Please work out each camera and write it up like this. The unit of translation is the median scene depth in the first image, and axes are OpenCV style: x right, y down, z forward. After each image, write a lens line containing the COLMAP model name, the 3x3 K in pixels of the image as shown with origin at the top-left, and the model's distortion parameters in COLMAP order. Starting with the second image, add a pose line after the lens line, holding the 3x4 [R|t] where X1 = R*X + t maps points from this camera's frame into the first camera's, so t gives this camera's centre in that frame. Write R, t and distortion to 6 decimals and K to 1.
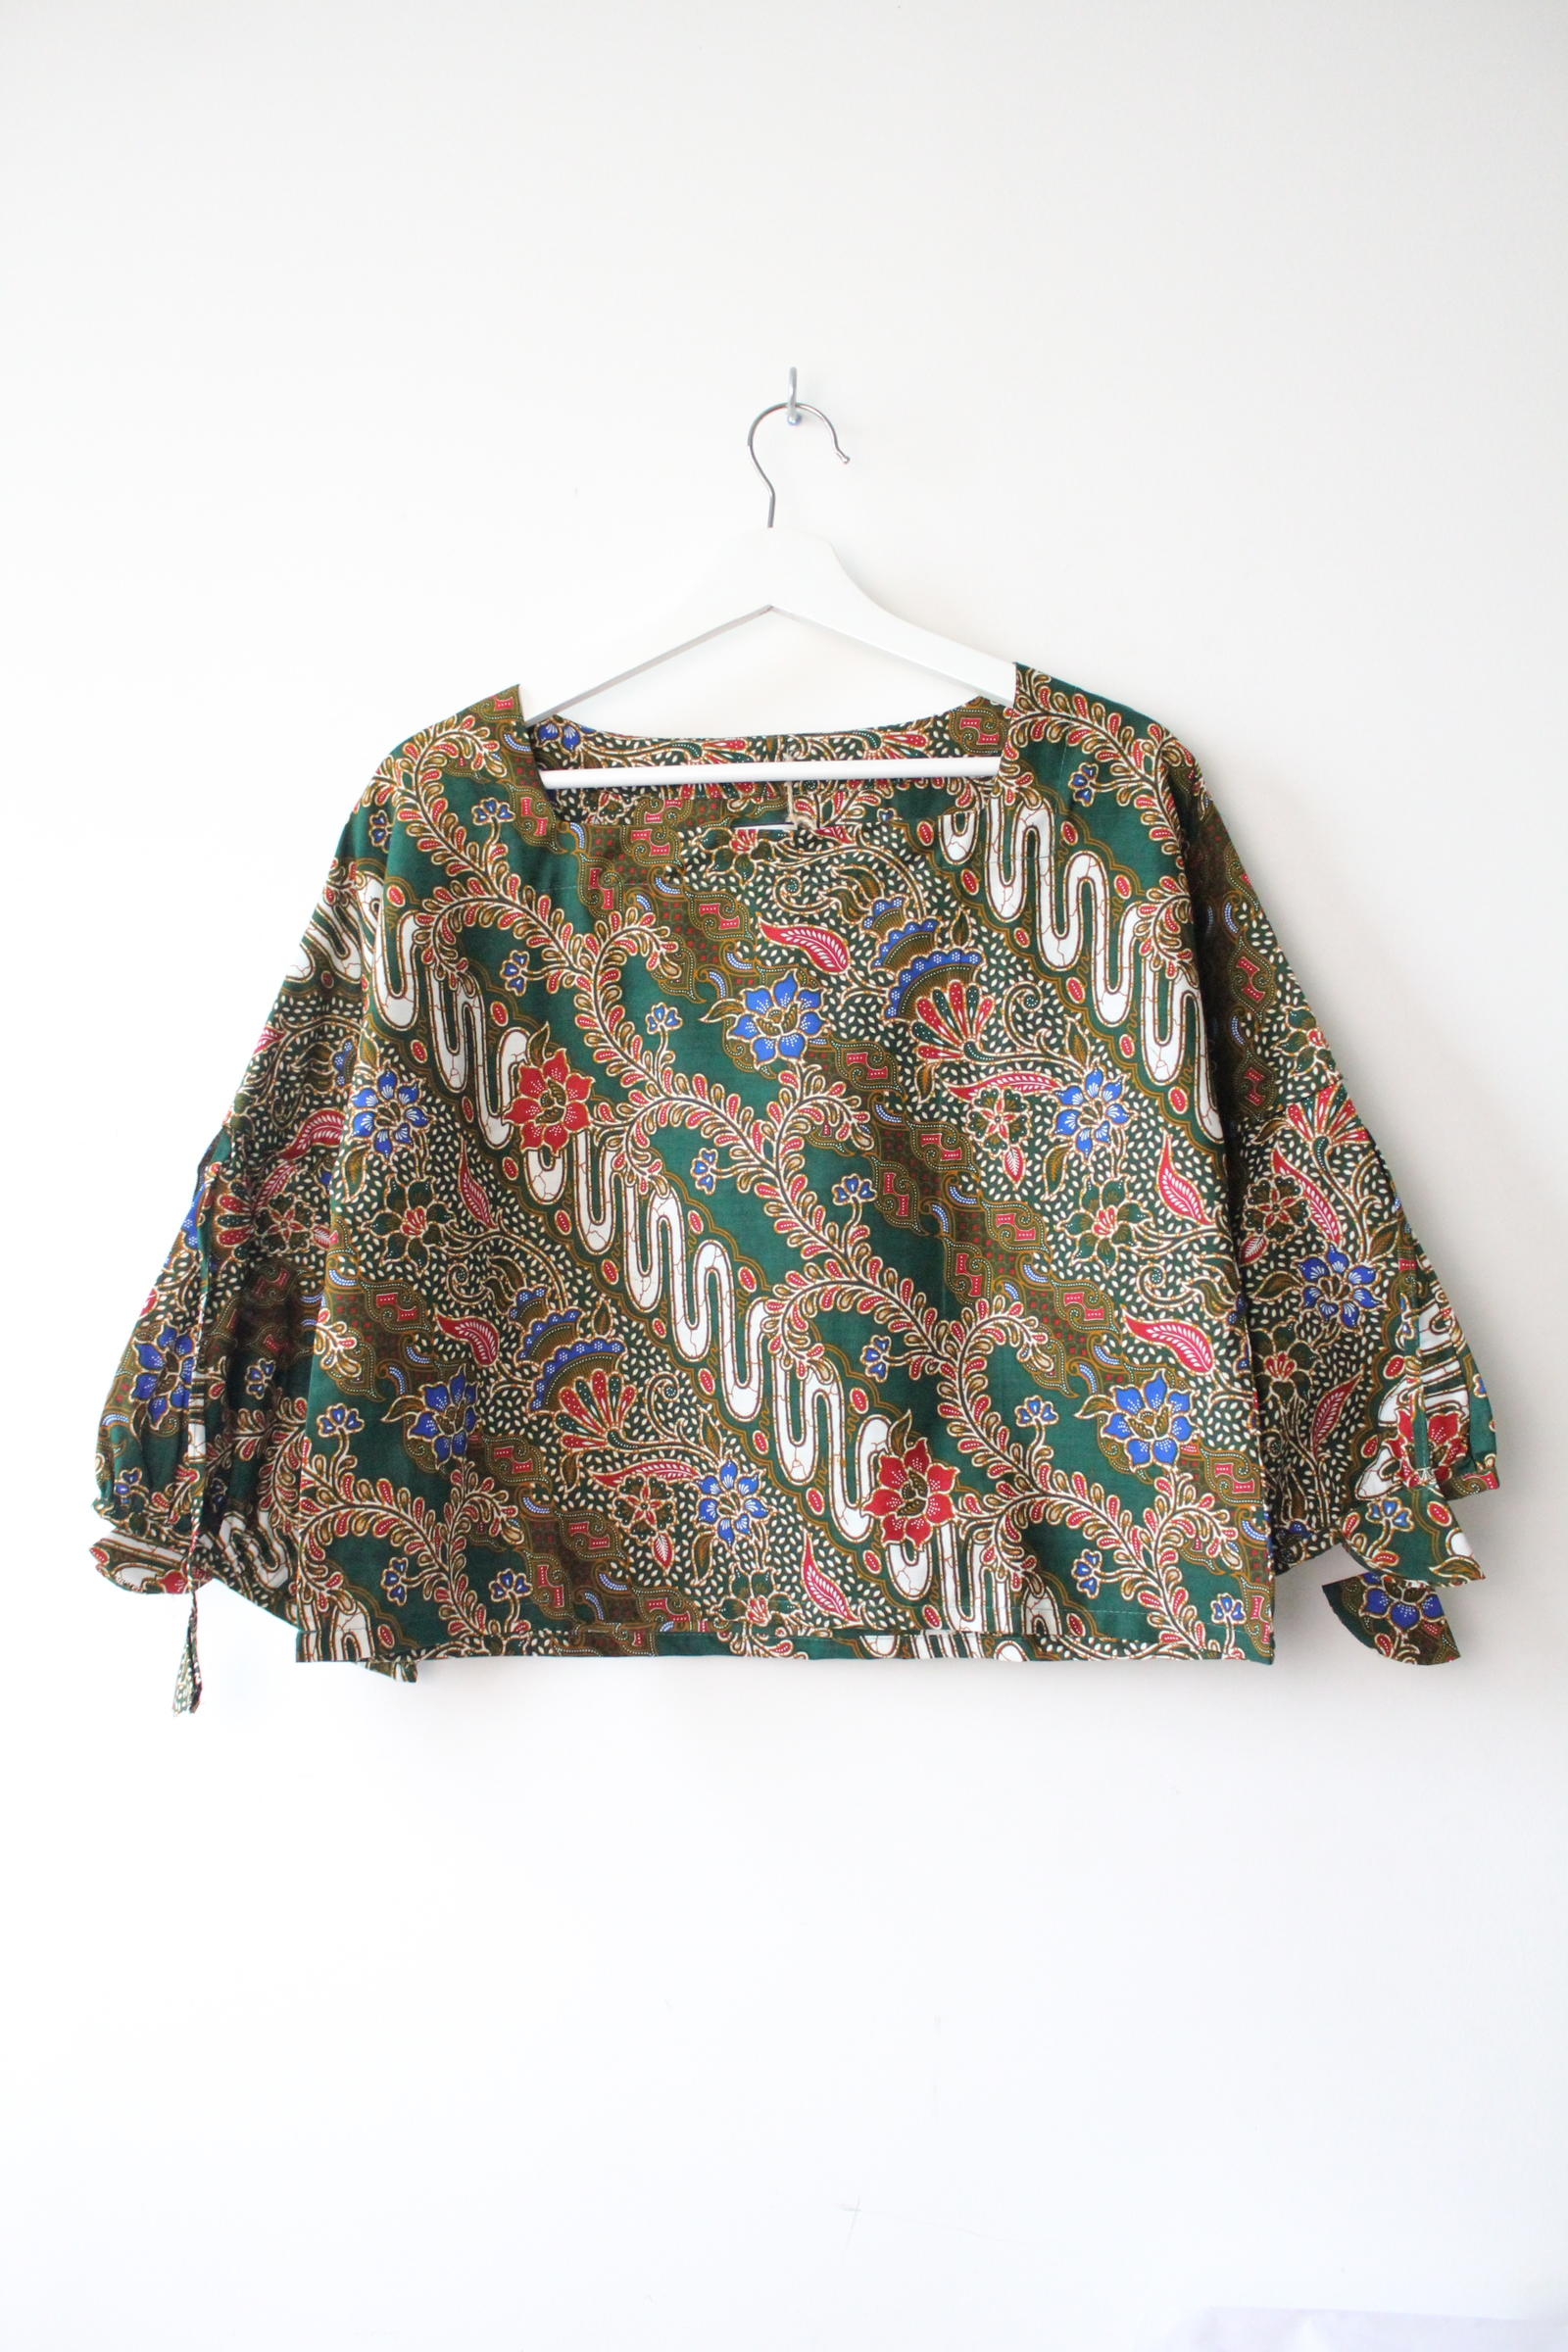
lens RADIAL K [[1822.2, 0, 775.0], [0, 1822.2, 1150.4], [0, 0, 1]] dist [-0.126248, 0.006282]
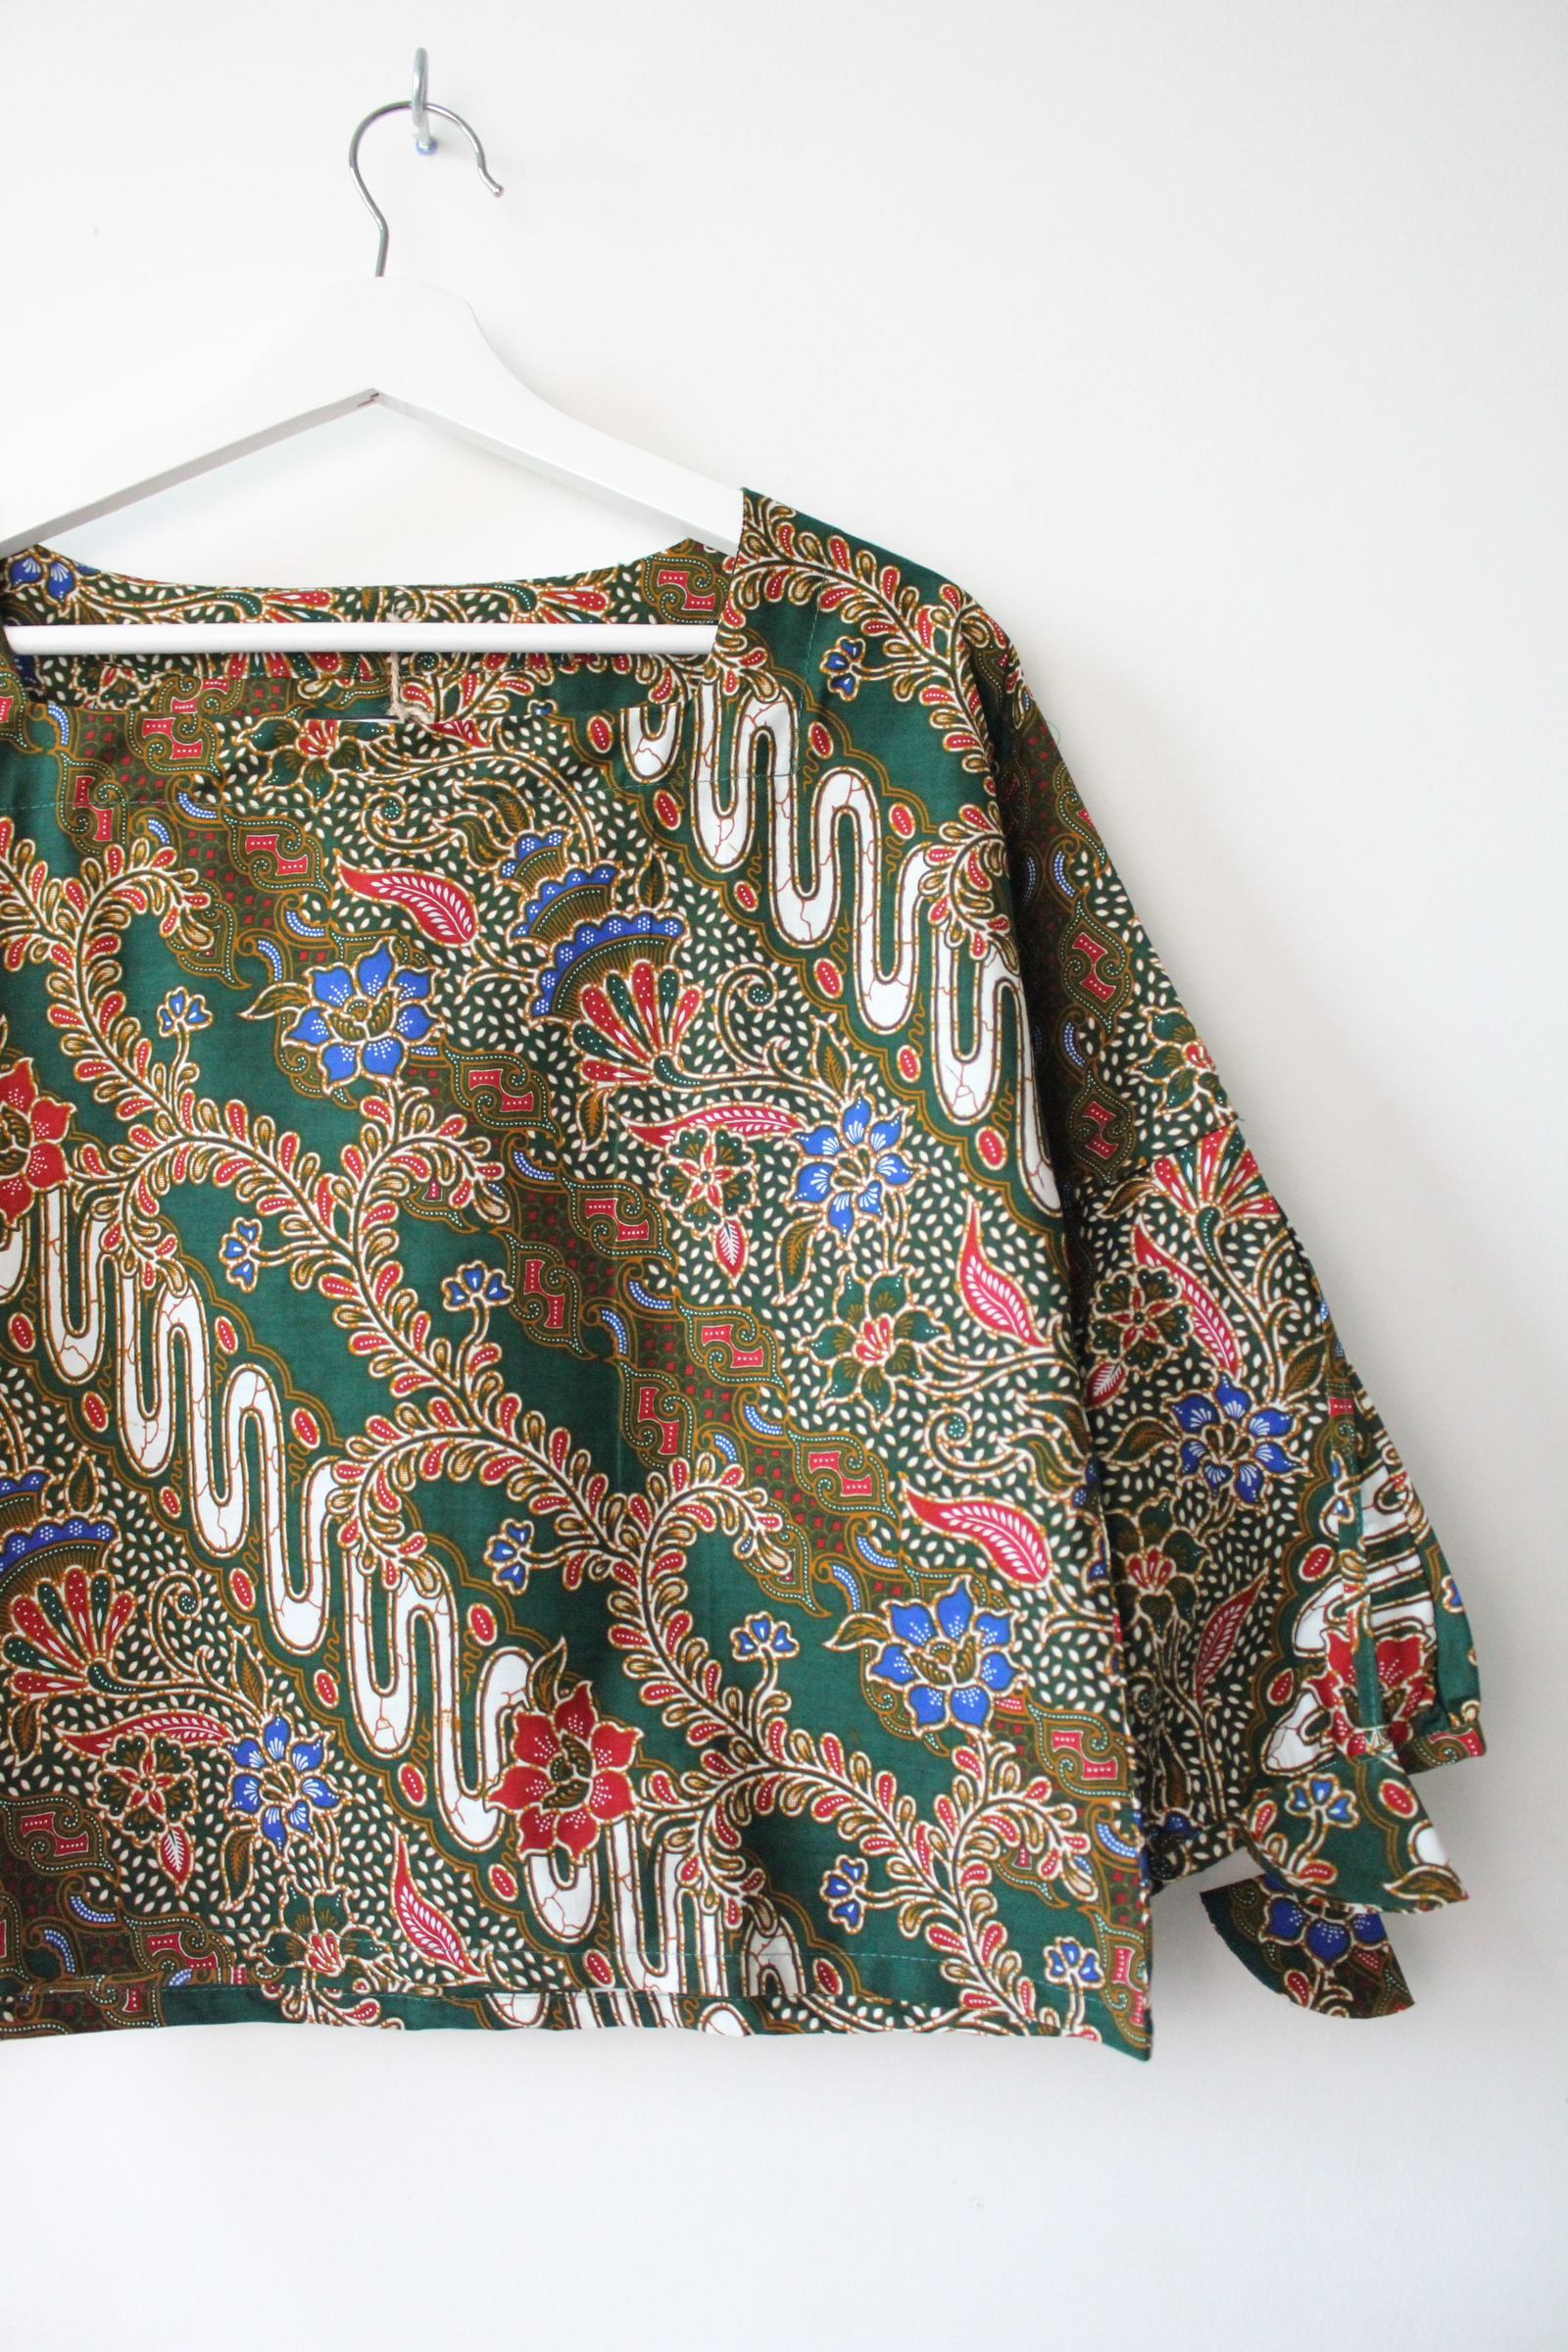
lens RADIAL K [[1822.2, 0, 775.0], [0, 1822.2, 1150.4], [0, 0, 1]] dist [-0.126248, 0.006282]
pose [[0.986700, 0.013906, 0.161956, 0.042824], [-0.007394, 0.999142, -0.040742, -0.000439], [-0.162384, 0.039003, 0.985957, 0.365829]]
